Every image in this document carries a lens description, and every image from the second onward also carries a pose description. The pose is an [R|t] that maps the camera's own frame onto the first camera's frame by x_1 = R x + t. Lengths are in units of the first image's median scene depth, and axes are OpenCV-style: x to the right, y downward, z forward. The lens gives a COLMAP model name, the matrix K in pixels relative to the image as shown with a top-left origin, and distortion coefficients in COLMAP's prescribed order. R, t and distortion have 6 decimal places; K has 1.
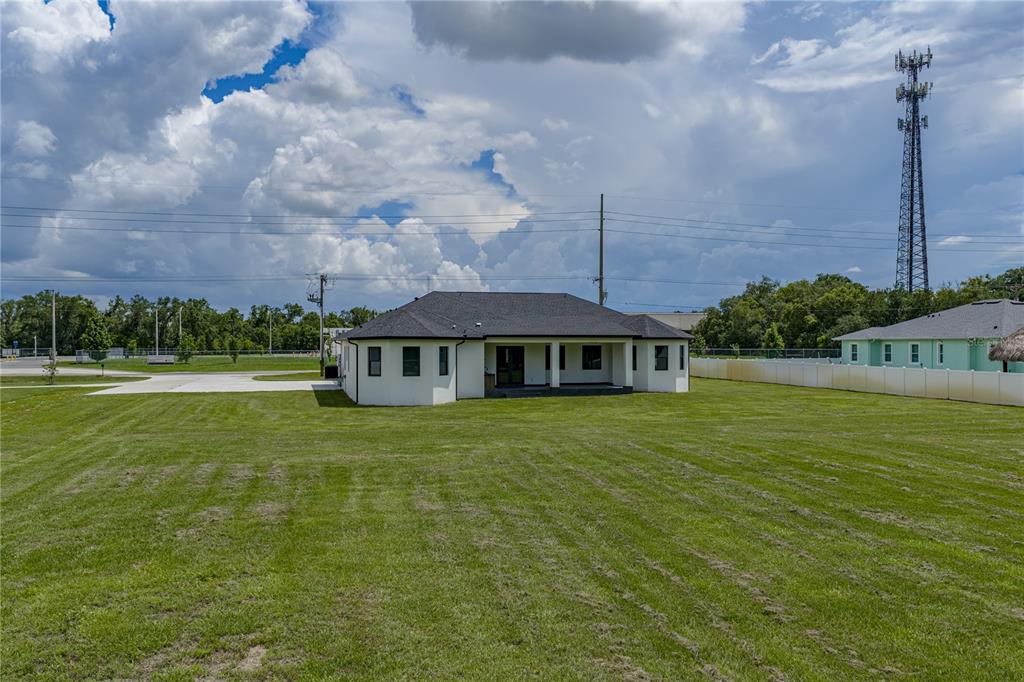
lens RADIAL K [[839.2, 0, 510.5], [0, 839.2, 348.6], [0, 0, 1]] dist [0.049171, -0.003965]
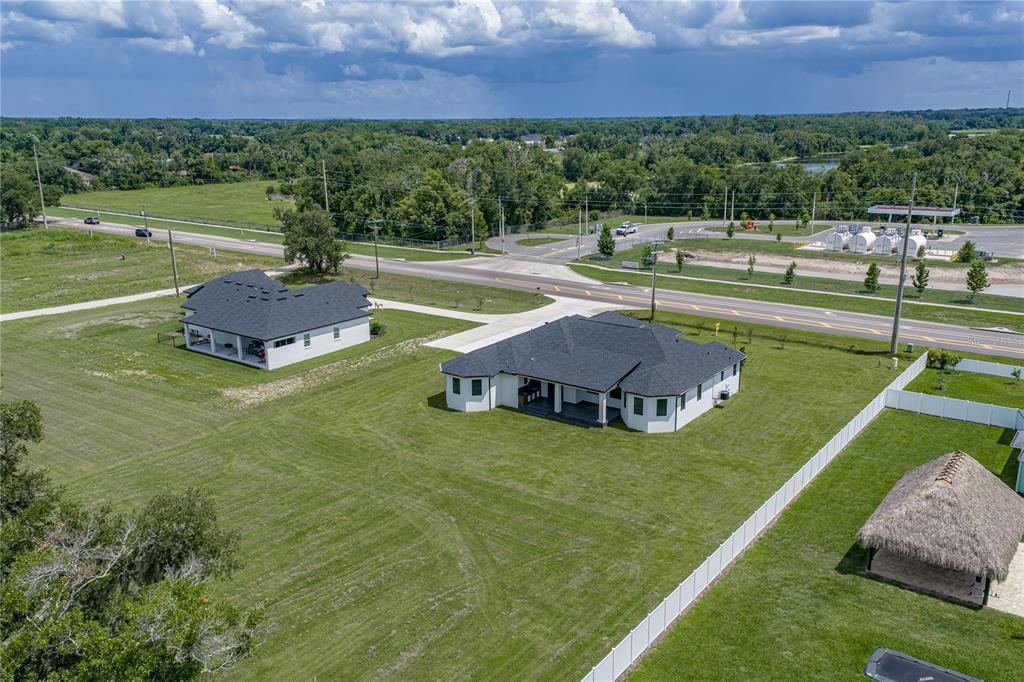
lens RADIAL K [[844.5, 0, 514.8], [0, 844.5, 341.5], [0, 0, 1]] dist [0.062417, -0.008024]
pose [[0.621397, 0.196581, -0.758434, 0.430855], [0.004369, 0.967128, 0.254253, -0.176149], [0.783484, -0.161305, 0.600111, 0.014252]]
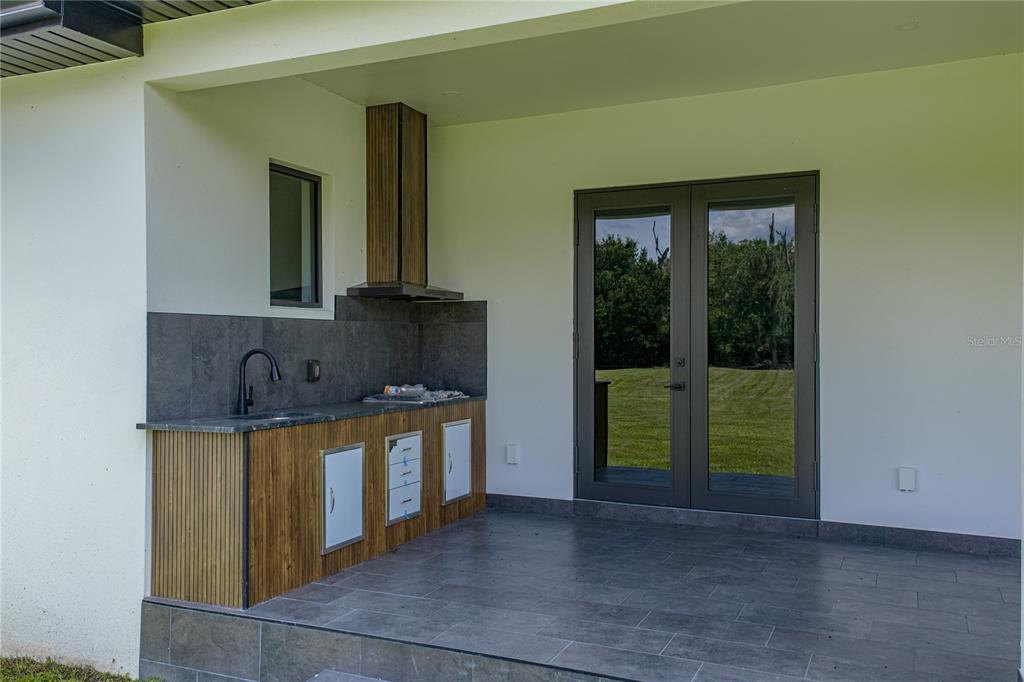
lens RADIAL K [[849.2, 0, 509.1], [0, 849.2, 343.9], [0, 0, 1]] dist [0.061137, -0.000605]
pose [[0.771260, 0.001078, -0.636519, 0.022449], [-0.004813, 0.999980, -0.004137, 0.007997], [0.636502, 0.006254, 0.771250, 0.349112]]
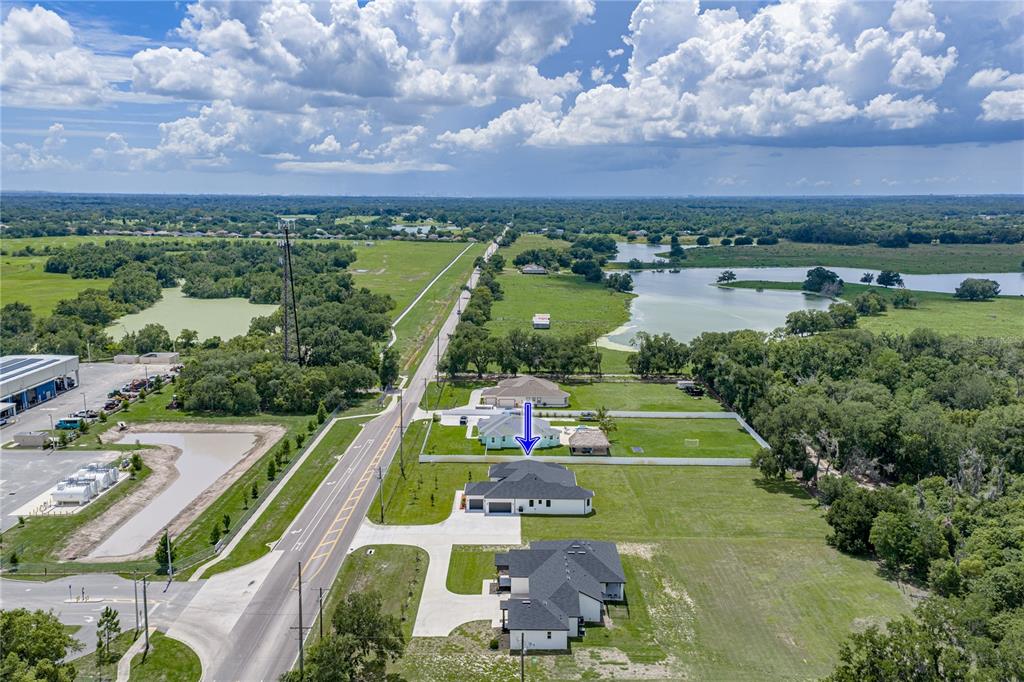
lens RADIAL K [[833.4, 0, 513.7], [0, 833.4, 337.5], [0, 0, 1]] dist [0.053059, -0.007535]
pose [[0.260082, -0.161216, 0.952033, -1.319163], [0.000736, 0.985996, 0.166766, -0.479445], [-0.965586, -0.042672, 0.256559, 0.118601]]
